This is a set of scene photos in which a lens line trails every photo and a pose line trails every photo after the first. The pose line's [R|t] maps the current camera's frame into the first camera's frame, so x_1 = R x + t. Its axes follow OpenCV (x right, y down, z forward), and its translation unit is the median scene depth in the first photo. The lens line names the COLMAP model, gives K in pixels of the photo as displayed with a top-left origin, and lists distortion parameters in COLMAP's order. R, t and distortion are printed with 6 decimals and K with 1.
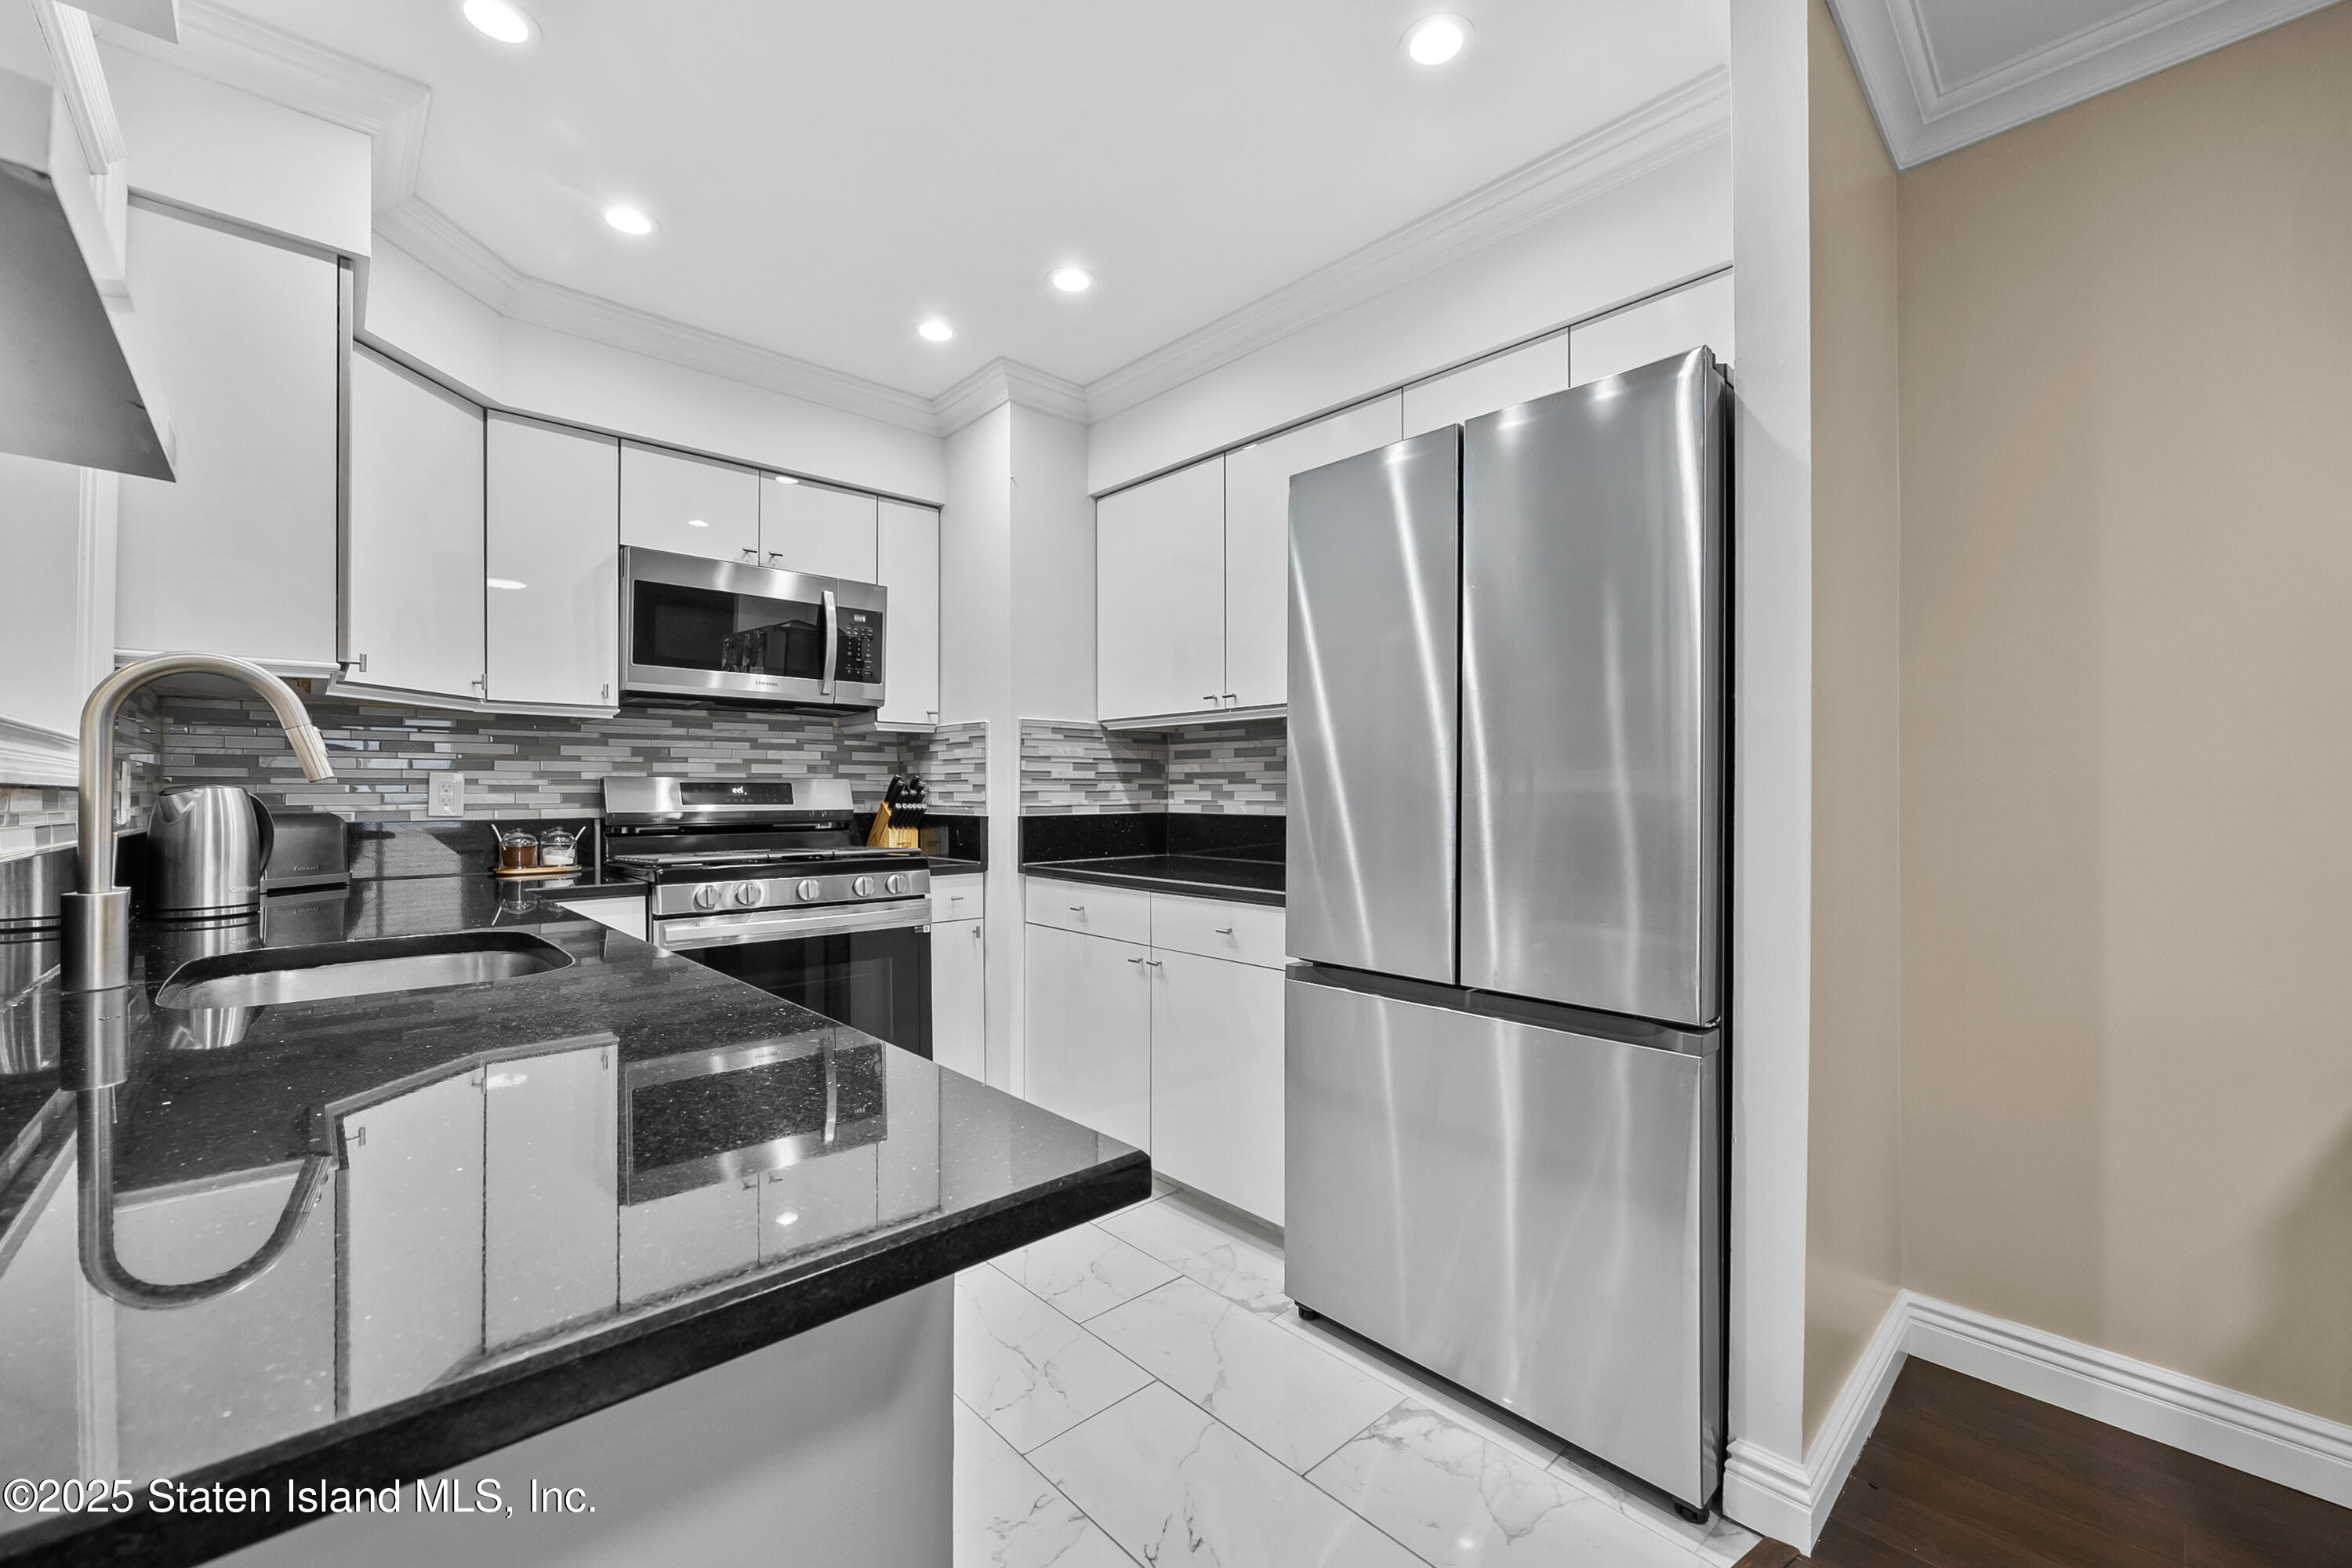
lens RADIAL K [[950.5, 0, 1160.2], [0, 950.5, 788.7], [0, 0, 1]] dist [-0.009633, 0.000710]
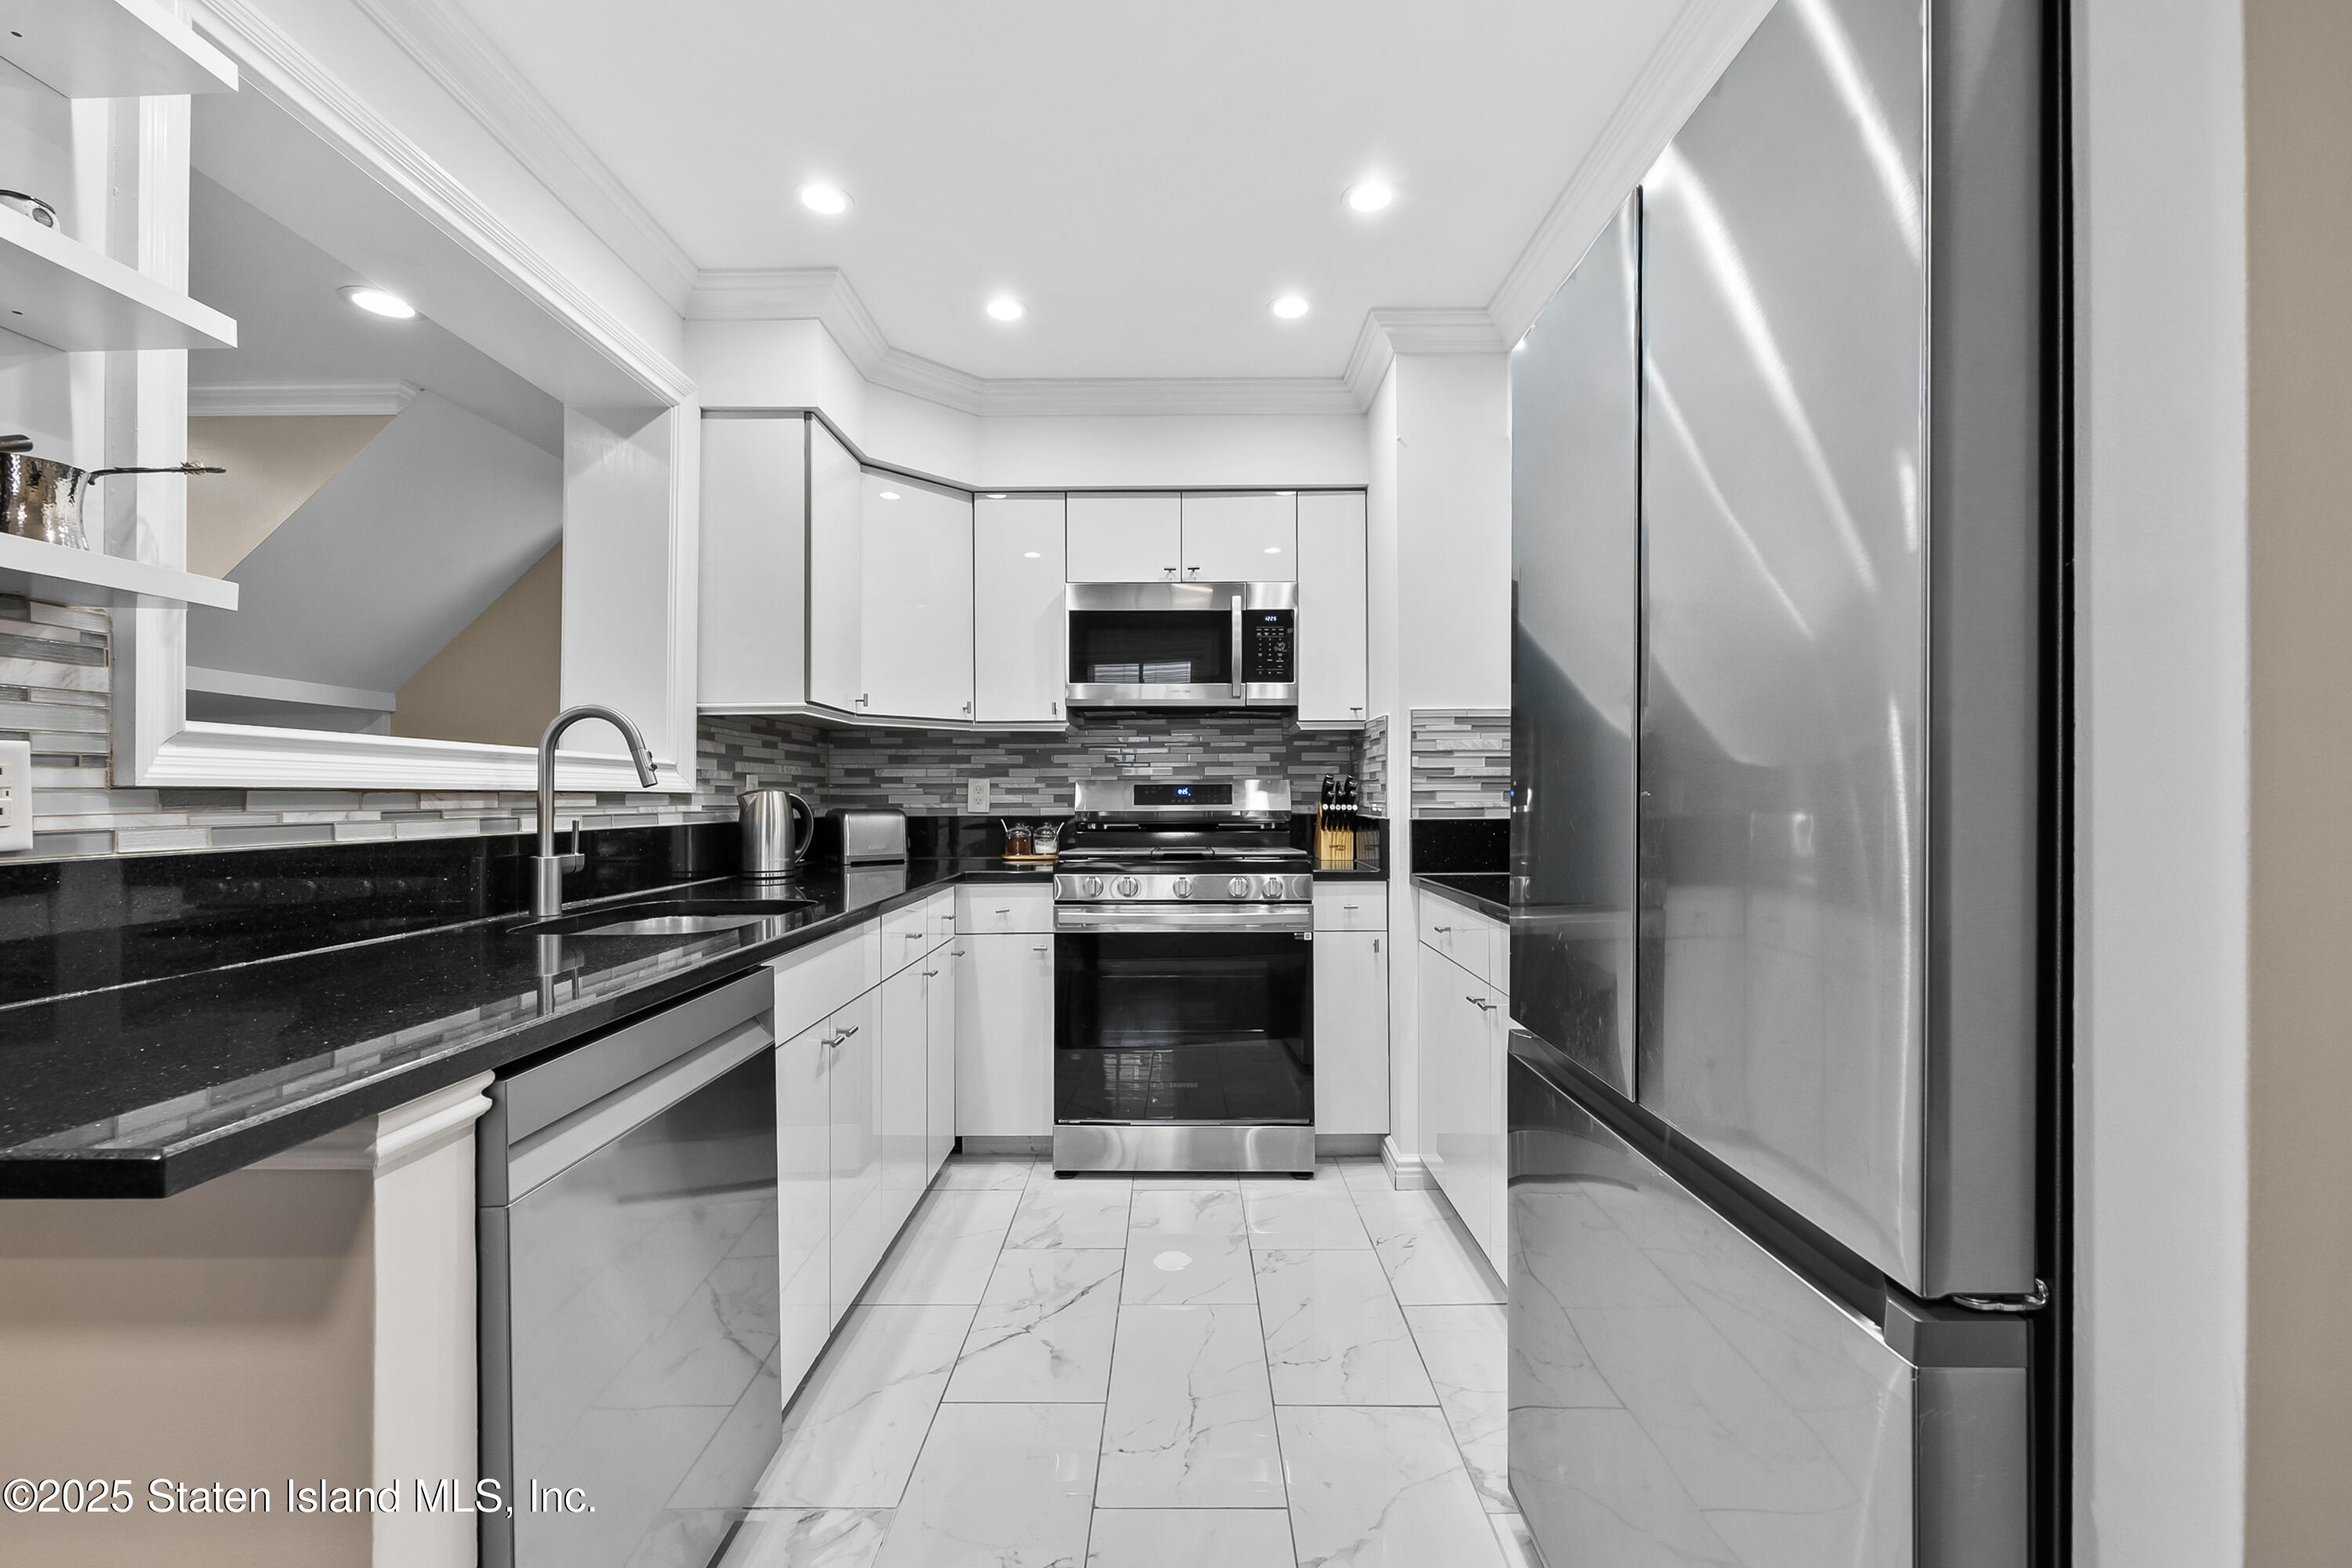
lens RADIAL K [[950.5, 0, 1171.8], [0, 950.5, 792.5], [0, 0, 1]] dist [-0.009633, 0.000710]
pose [[0.730473, -0.003256, -0.682934, 0.293111], [0.005492, 0.999984, 0.001106, 0.001598], [0.682920, -0.004558, 0.730479, 0.203115]]
